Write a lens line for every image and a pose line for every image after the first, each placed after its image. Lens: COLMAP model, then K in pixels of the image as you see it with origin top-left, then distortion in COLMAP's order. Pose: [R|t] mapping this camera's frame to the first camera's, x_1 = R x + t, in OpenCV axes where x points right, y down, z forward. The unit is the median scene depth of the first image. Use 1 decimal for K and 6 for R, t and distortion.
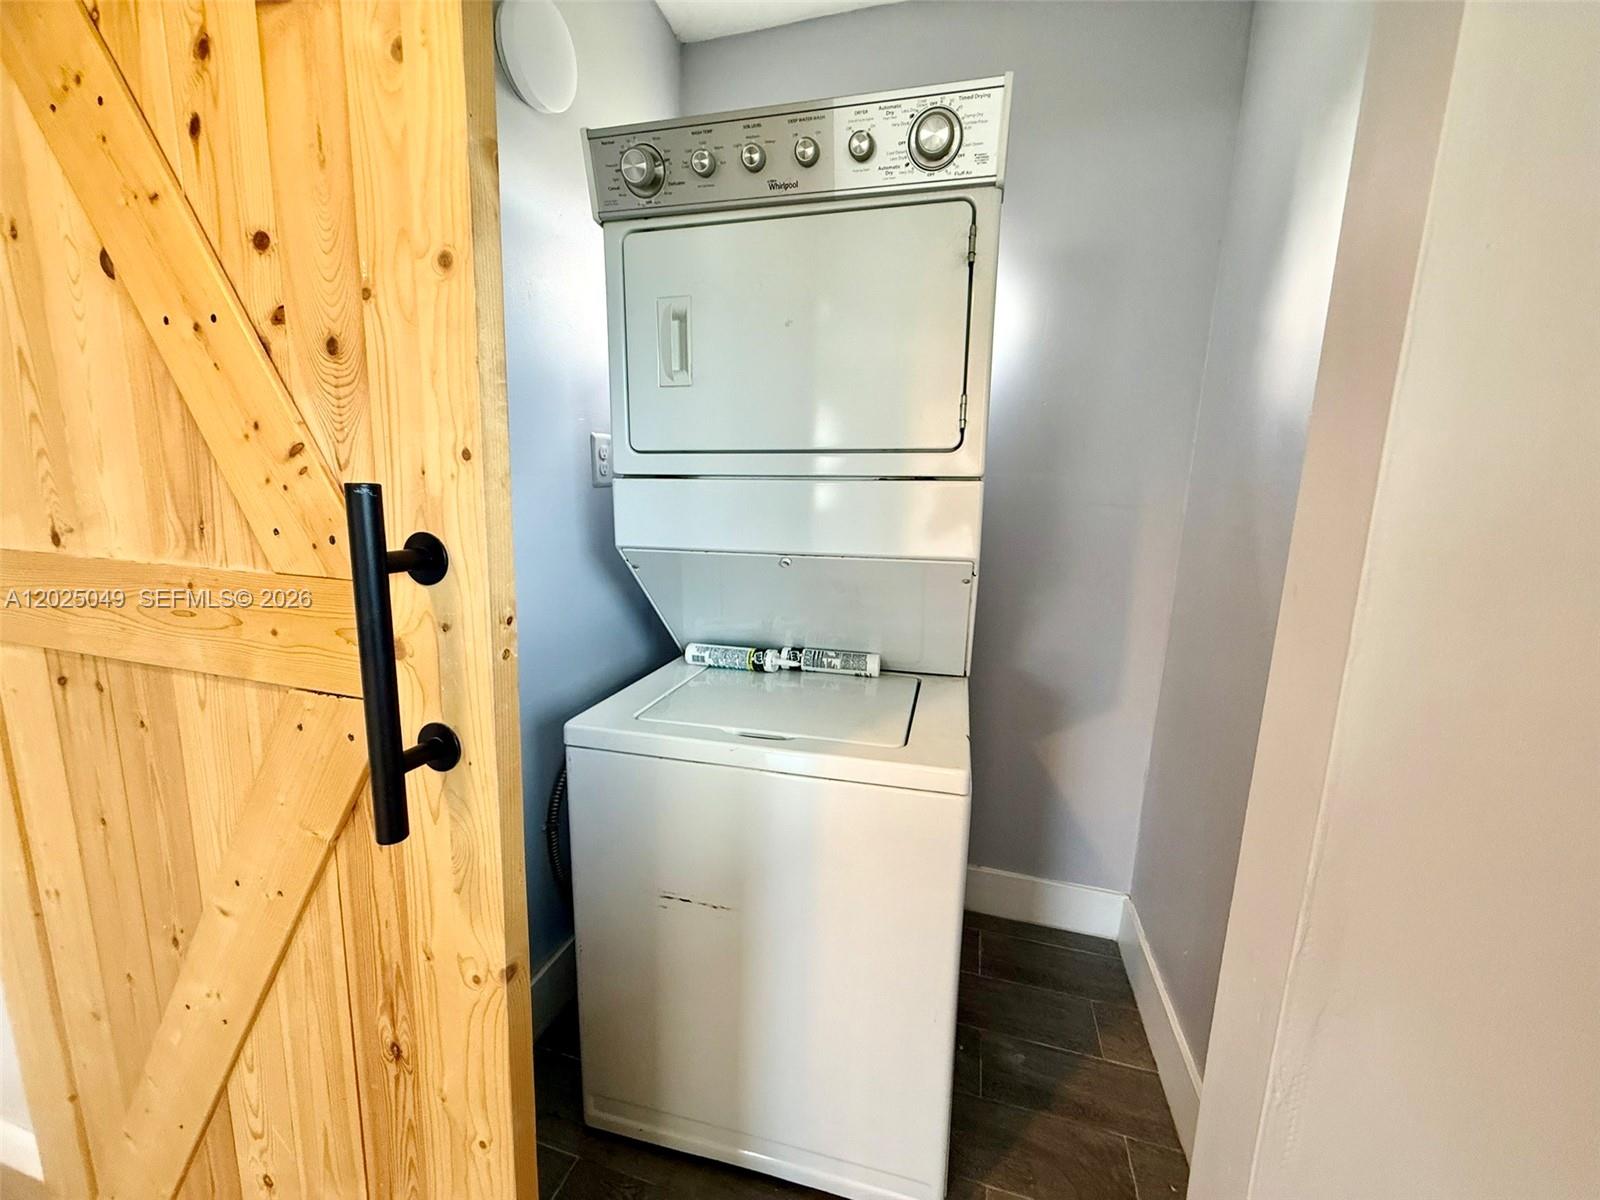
lens RADIAL K [[641.1, 0, 795.5], [0, 641.1, 600.4], [0, 0, 1]] dist [0.000868, 0.000212]
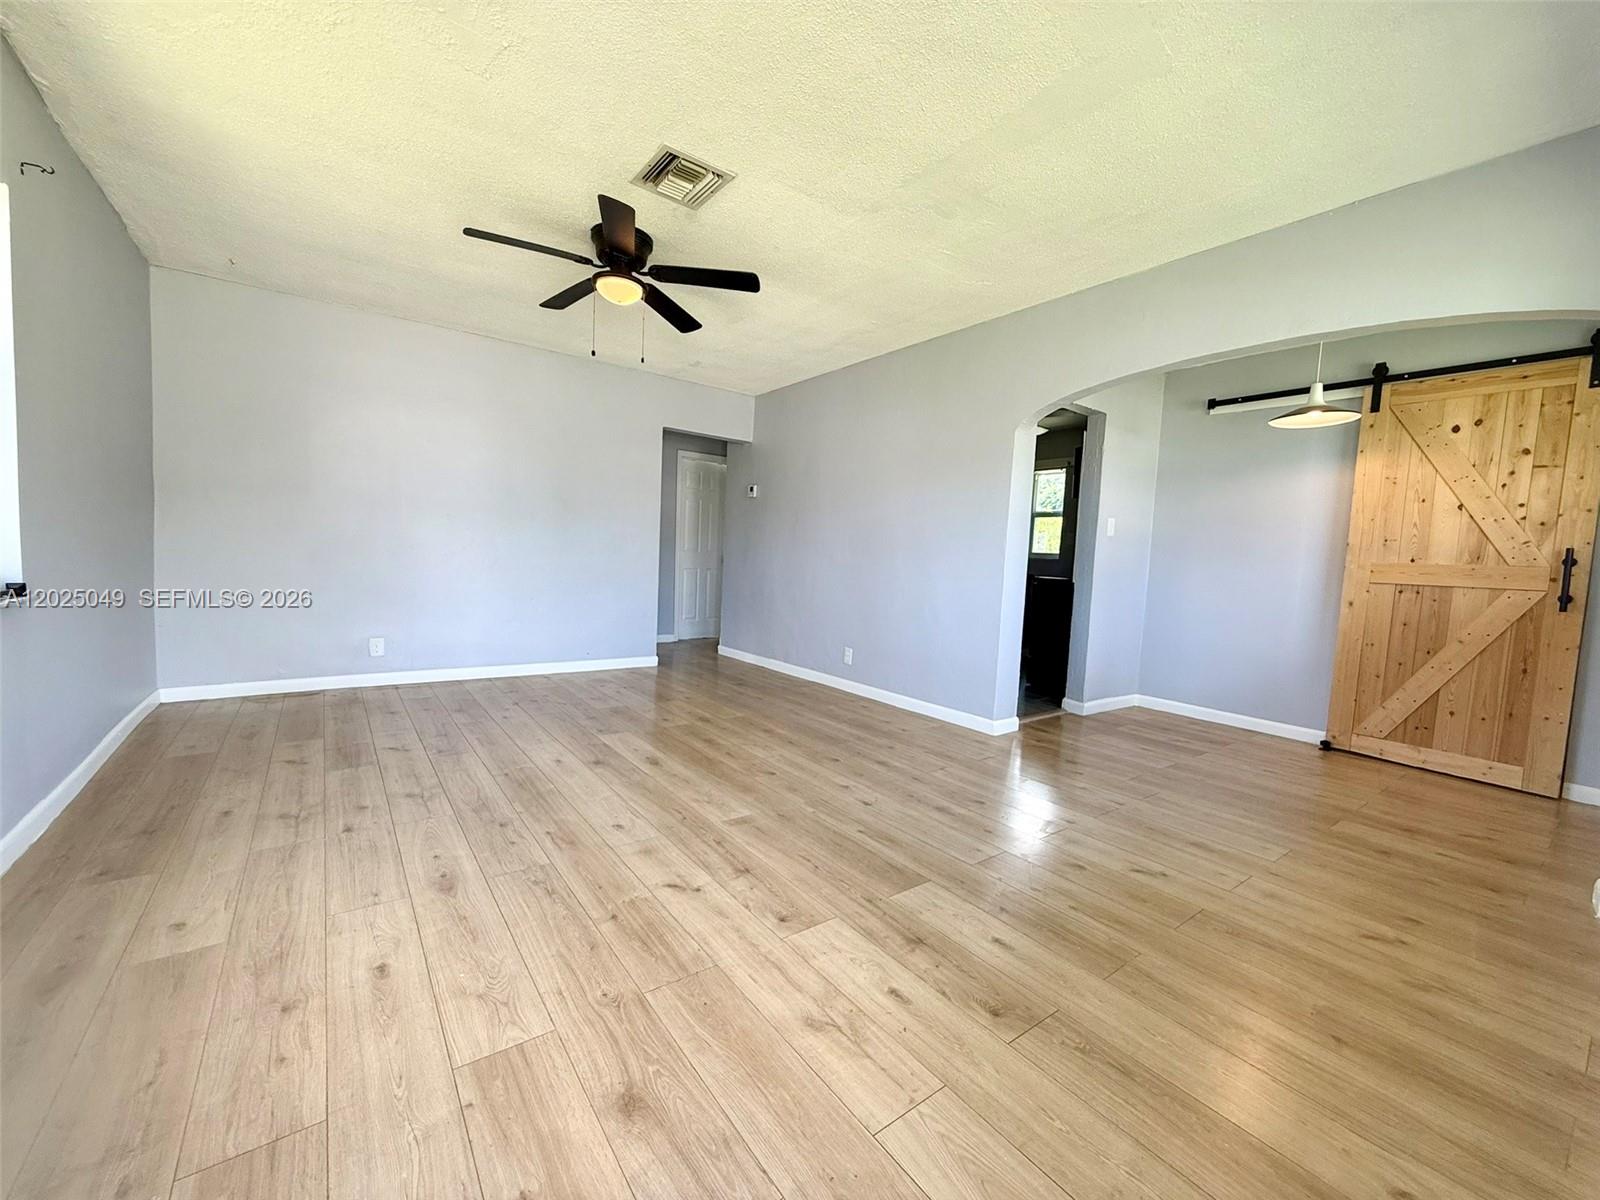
lens RADIAL K [[641.1, 0, 795.5], [0, 641.1, 600.4], [0, 0, 1]] dist [0.000868, 0.000212]
pose [[0.785732, 0.053033, -0.616290, -1.941746], [-0.131483, 0.987869, -0.082625, 1.286592], [0.604432, 0.145952, 0.783173, -5.889894]]
